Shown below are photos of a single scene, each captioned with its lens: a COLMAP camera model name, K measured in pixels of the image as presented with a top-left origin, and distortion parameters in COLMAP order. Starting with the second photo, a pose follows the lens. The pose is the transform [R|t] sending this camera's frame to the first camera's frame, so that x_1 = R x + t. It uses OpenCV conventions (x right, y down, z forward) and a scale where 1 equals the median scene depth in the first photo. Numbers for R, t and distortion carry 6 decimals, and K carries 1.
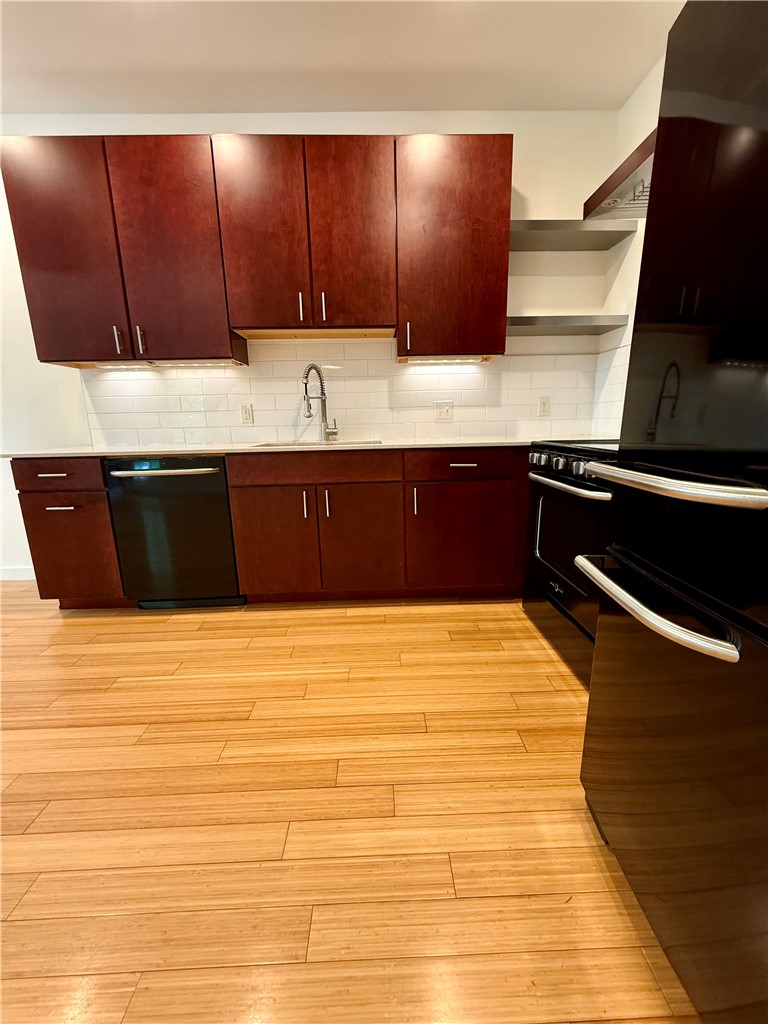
lens RADIAL K [[407.8, 0, 388.1], [0, 407.8, 511.8], [0, 0, 1]] dist [-0.002655, -0.000113]
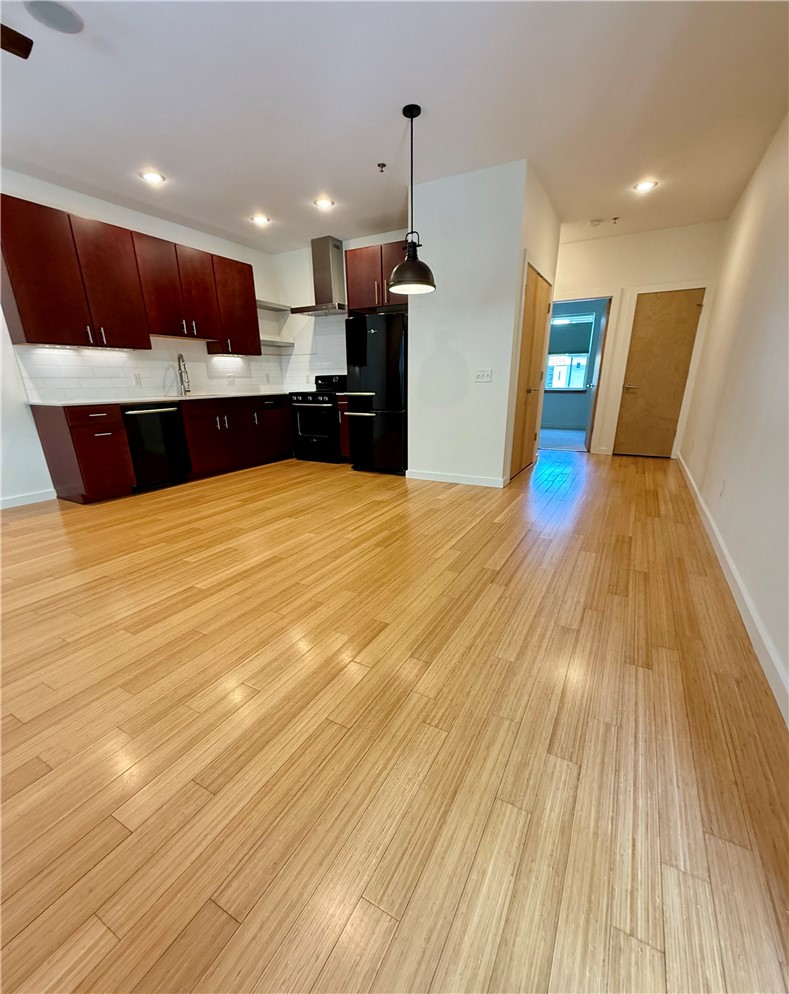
lens RADIAL K [[419.5, 0, 395.7], [0, 419.5, 523.3], [0, 0, 1]] dist [0.003752, 0.000640]
pose [[0.512706, -0.265388, 0.816518, -1.694763], [0.182726, 0.962968, 0.198251, 0.227686], [-0.838894, 0.047554, 0.542213, -1.011559]]
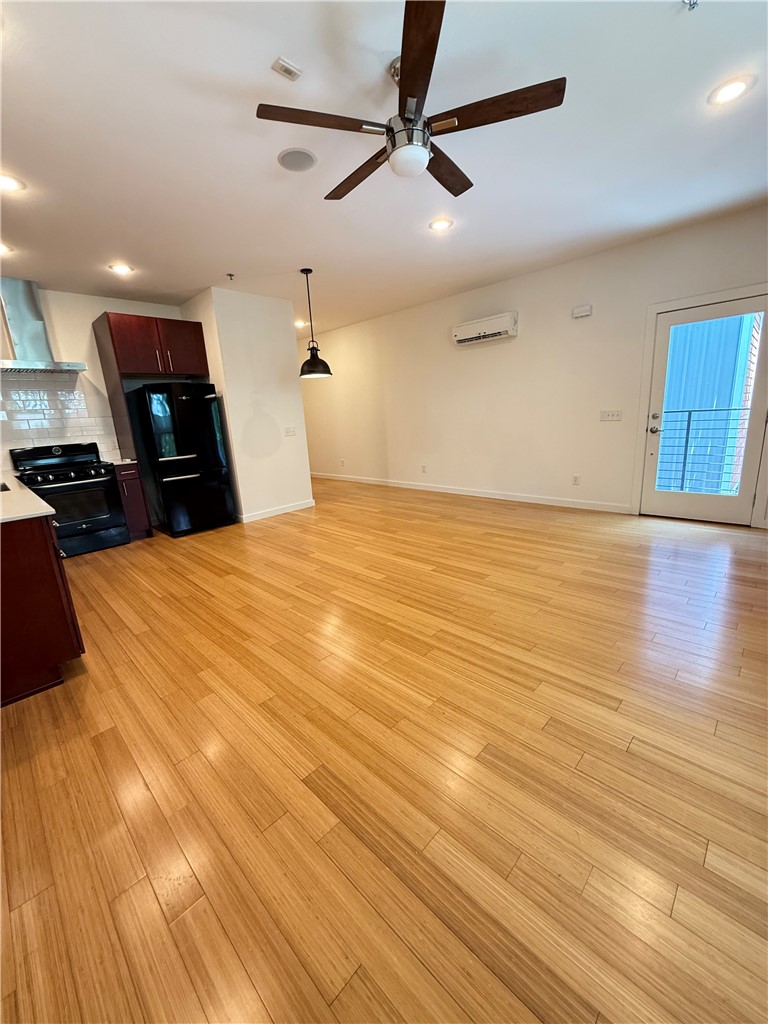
lens RADIAL K [[407.8, 0, 387.6], [0, 407.8, 511.2], [0, 0, 1]] dist [-0.002655, -0.000113]
pose [[-0.690217, -0.110973, 0.715042, -2.087723], [0.225051, 0.906240, 0.357884, -0.290633], [-0.687715, 0.407939, -0.600528, 0.977954]]
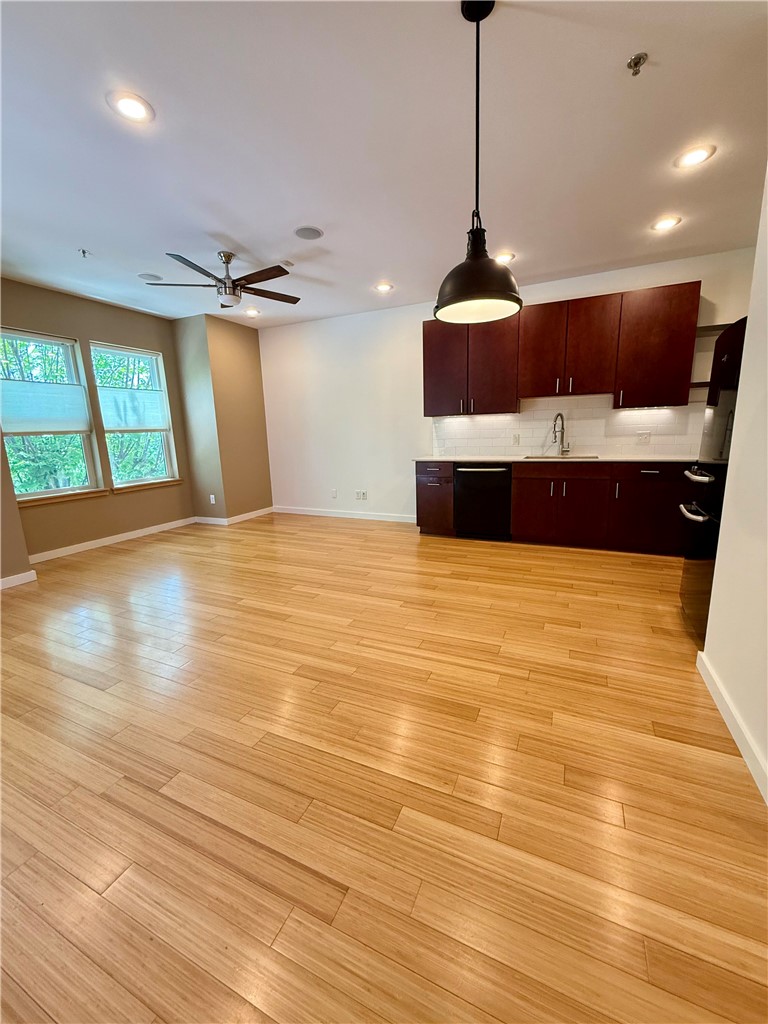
lens RADIAL K [[407.8, 0, 386.3], [0, 407.8, 511.1], [0, 0, 1]] dist [-0.002655, -0.000113]
pose [[0.894205, 0.081003, -0.440268, -0.045597], [-0.085626, 0.996283, 0.009392, 0.133817], [0.439393, 0.029299, 0.897817, -1.068163]]
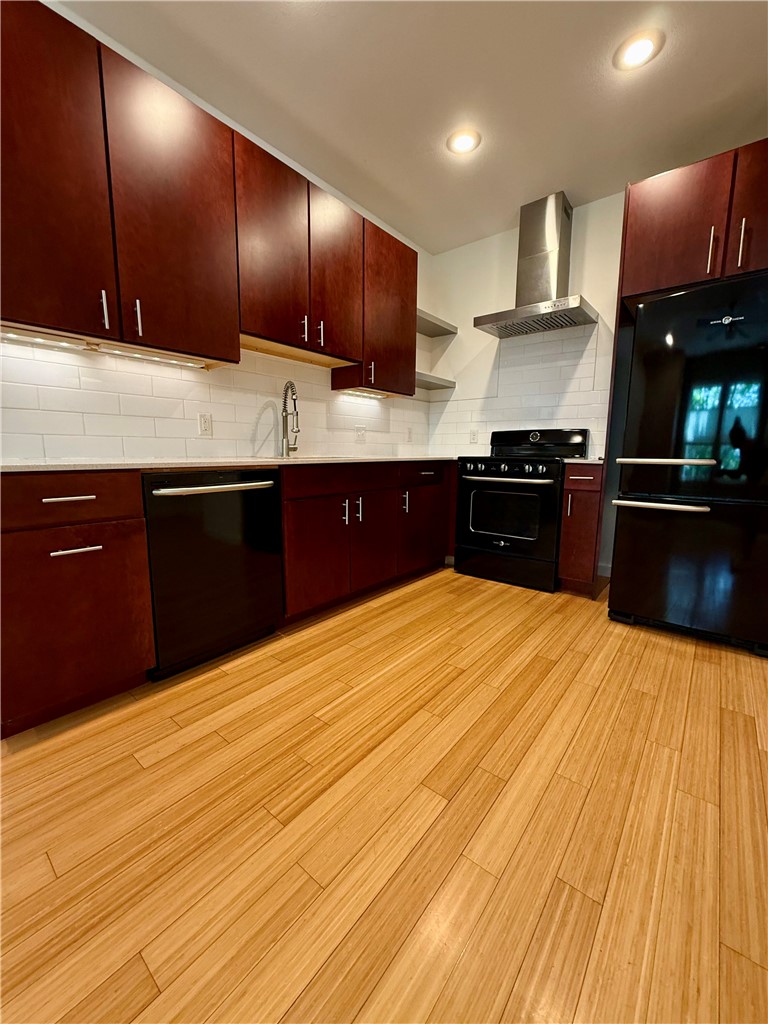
lens RADIAL K [[407.8, 0, 387.9], [0, 407.8, 510.6], [0, 0, 1]] dist [-0.002655, -0.000113]
pose [[0.650662, -0.085270, 0.754565, -0.933728], [0.140117, 0.990095, -0.008937, 0.003393], [-0.746329, 0.111542, 0.656165, 0.204046]]
